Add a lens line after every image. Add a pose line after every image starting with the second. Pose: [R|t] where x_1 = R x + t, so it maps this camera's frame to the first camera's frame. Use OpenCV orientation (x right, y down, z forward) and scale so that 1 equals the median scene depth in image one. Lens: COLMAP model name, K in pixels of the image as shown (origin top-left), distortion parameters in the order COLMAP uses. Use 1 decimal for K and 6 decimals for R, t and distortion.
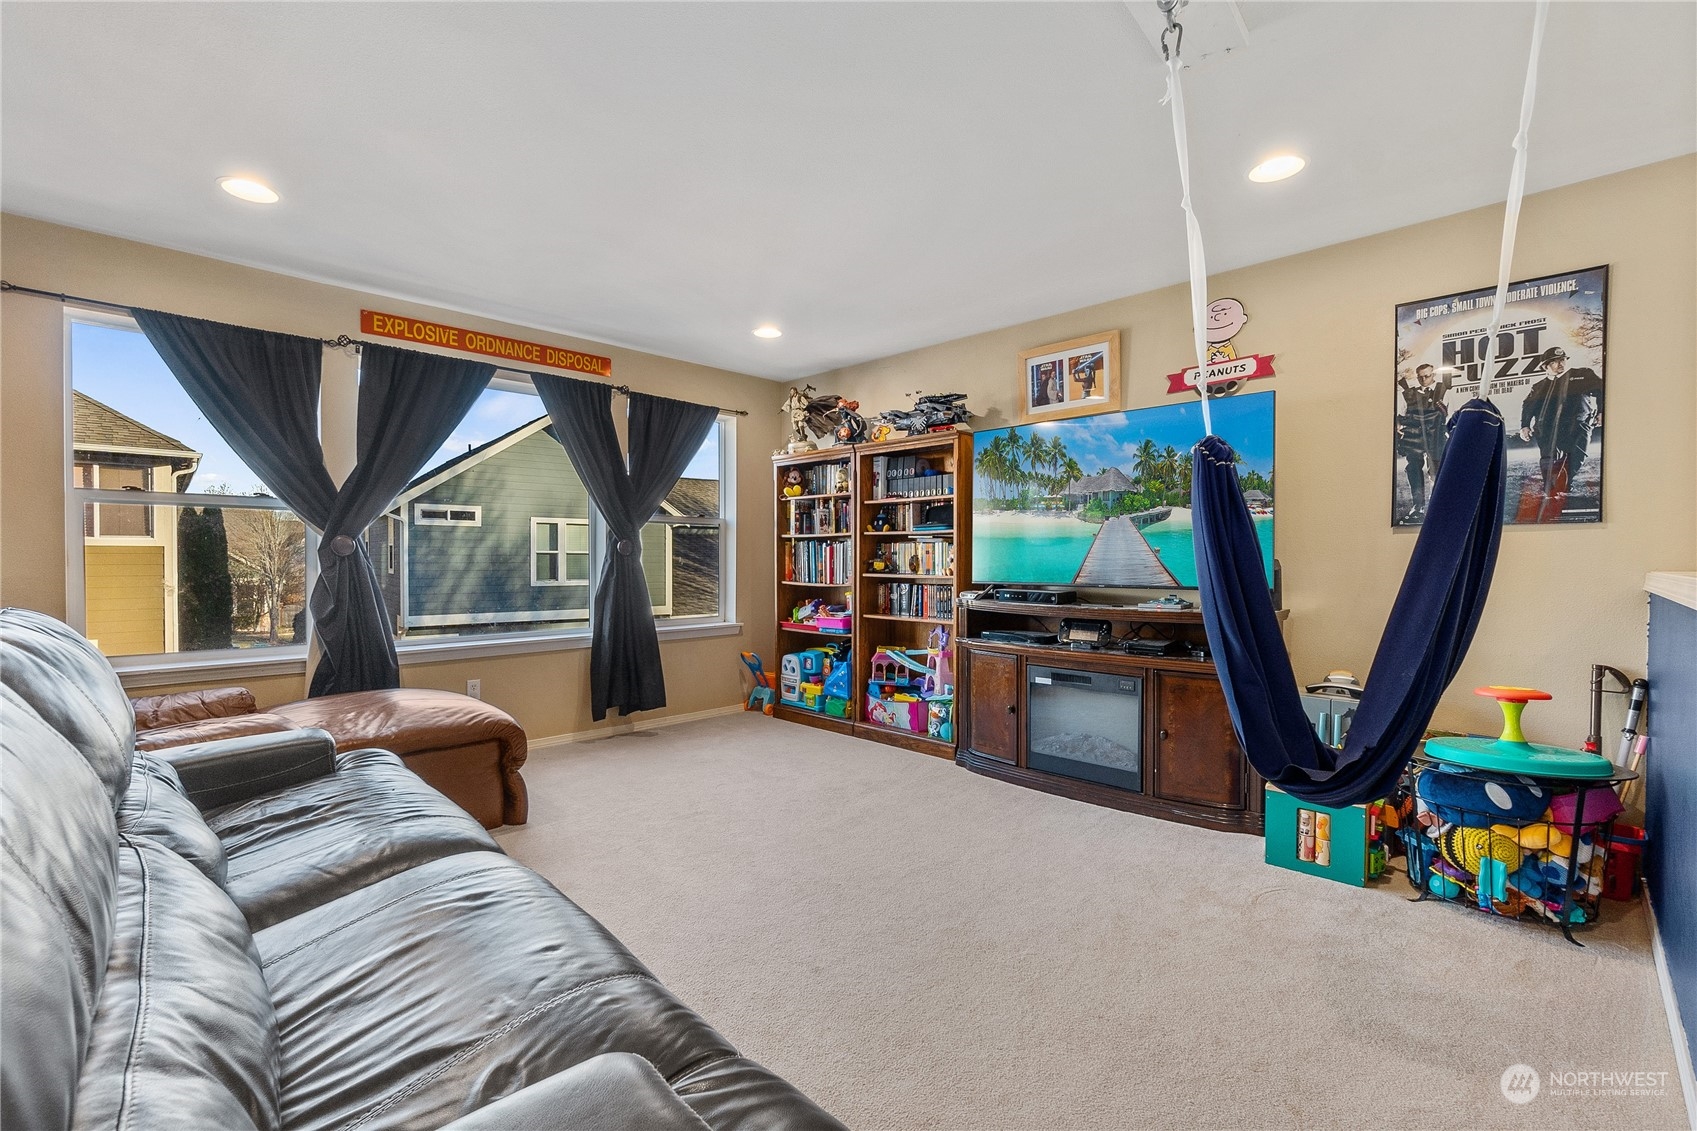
lens RADIAL K [[749.3, 0, 849.9], [0, 749.3, 573.4], [0, 0, 1]] dist [0.001743, -0.000028]
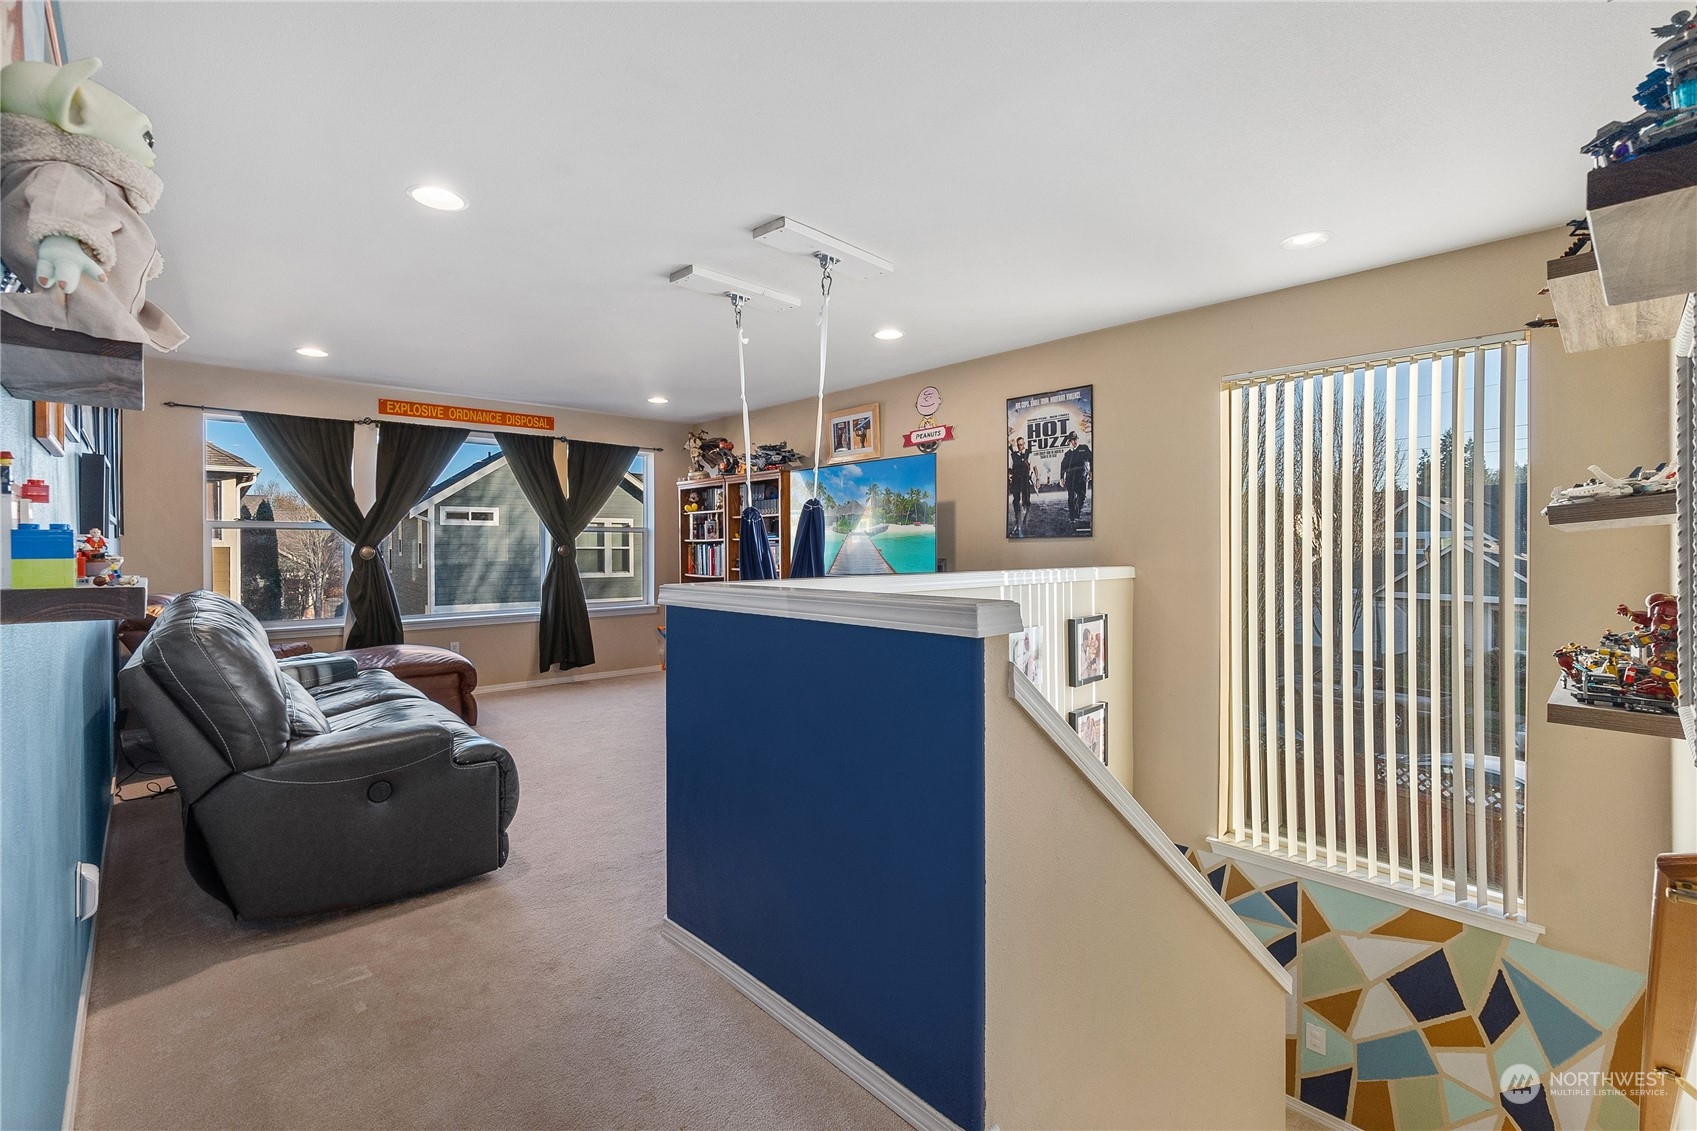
lens RADIAL K [[749.3, 0, 847.7], [0, 749.3, 558.1], [0, 0, 1]] dist [0.001743, -0.000028]
pose [[0.999211, -0.007148, -0.039073, 0.332959], [0.006826, 0.999942, -0.008379, -0.006227], [0.039130, 0.008106, 0.999201, -0.450703]]
